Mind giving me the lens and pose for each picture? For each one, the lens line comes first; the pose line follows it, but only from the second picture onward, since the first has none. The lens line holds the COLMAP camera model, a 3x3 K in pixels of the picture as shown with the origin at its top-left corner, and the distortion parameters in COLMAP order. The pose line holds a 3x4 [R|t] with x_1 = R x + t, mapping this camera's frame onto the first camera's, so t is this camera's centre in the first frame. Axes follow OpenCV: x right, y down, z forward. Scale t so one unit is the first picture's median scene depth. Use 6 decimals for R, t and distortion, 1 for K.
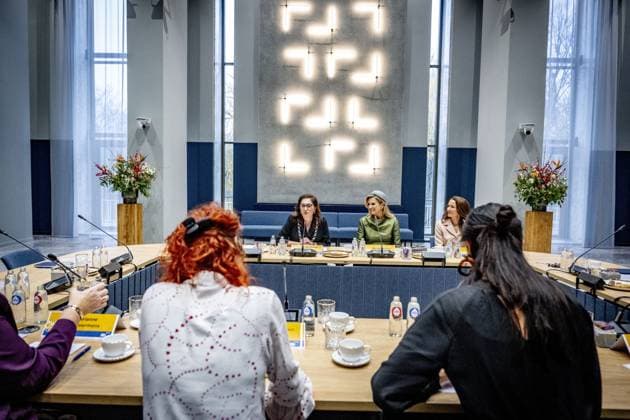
lens RADIAL K [[419.6, 0, 312.8], [0, 419.6, 212.8], [0, 0, 1]] dist [-0.000147, -0.001867]
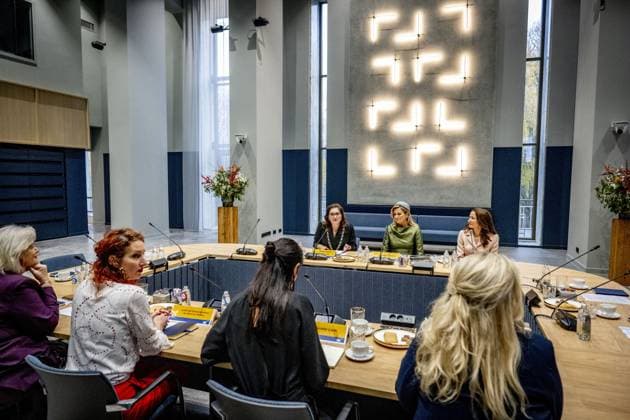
lens RADIAL K [[419.6, 0, 311.0], [0, 419.6, 209.3], [0, 0, 1]] dist [-0.000147, -0.001867]
pose [[0.947973, 0.010394, -0.318180, 0.127282], [-0.009148, 0.999944, 0.005409, -0.016584], [0.318219, -0.002217, 0.948015, -0.048605]]
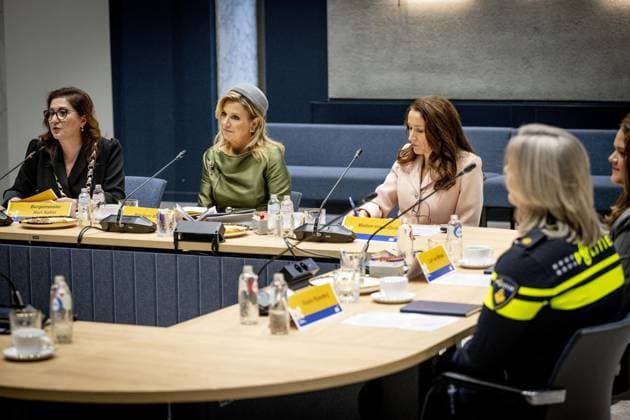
lens RADIAL K [[1670.5, 0, 313.6], [0, 1670.5, 211.7], [0, 0, 1]] dist [0.022350, 0.000000]
pose [[0.915797, 0.019372, -0.401173, 0.398866], [0.001989, 0.998605, 0.052763, -0.003740], [0.401636, -0.049118, 0.914481, -0.210878]]
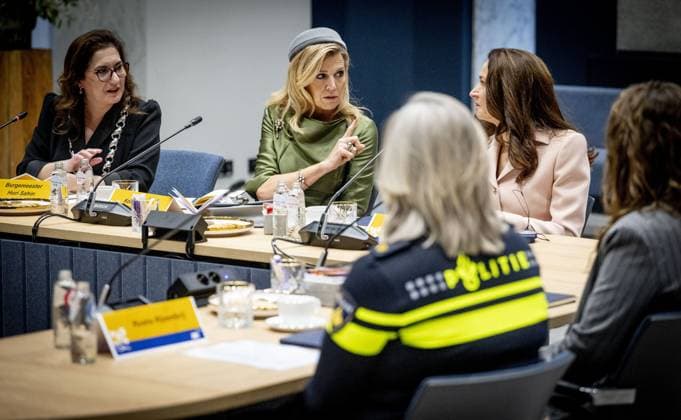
lens RADIAL K [[2404.4, 0, 340.1], [0, 2404.4, 209.5], [0, 0, 1]] dist [-0.095547, 0.000000]
pose [[0.805229, 0.054803, -0.590426, 0.542213], [-0.026052, 0.998028, 0.057106, -0.007351], [0.592391, -0.030602, 0.805069, -0.163675]]
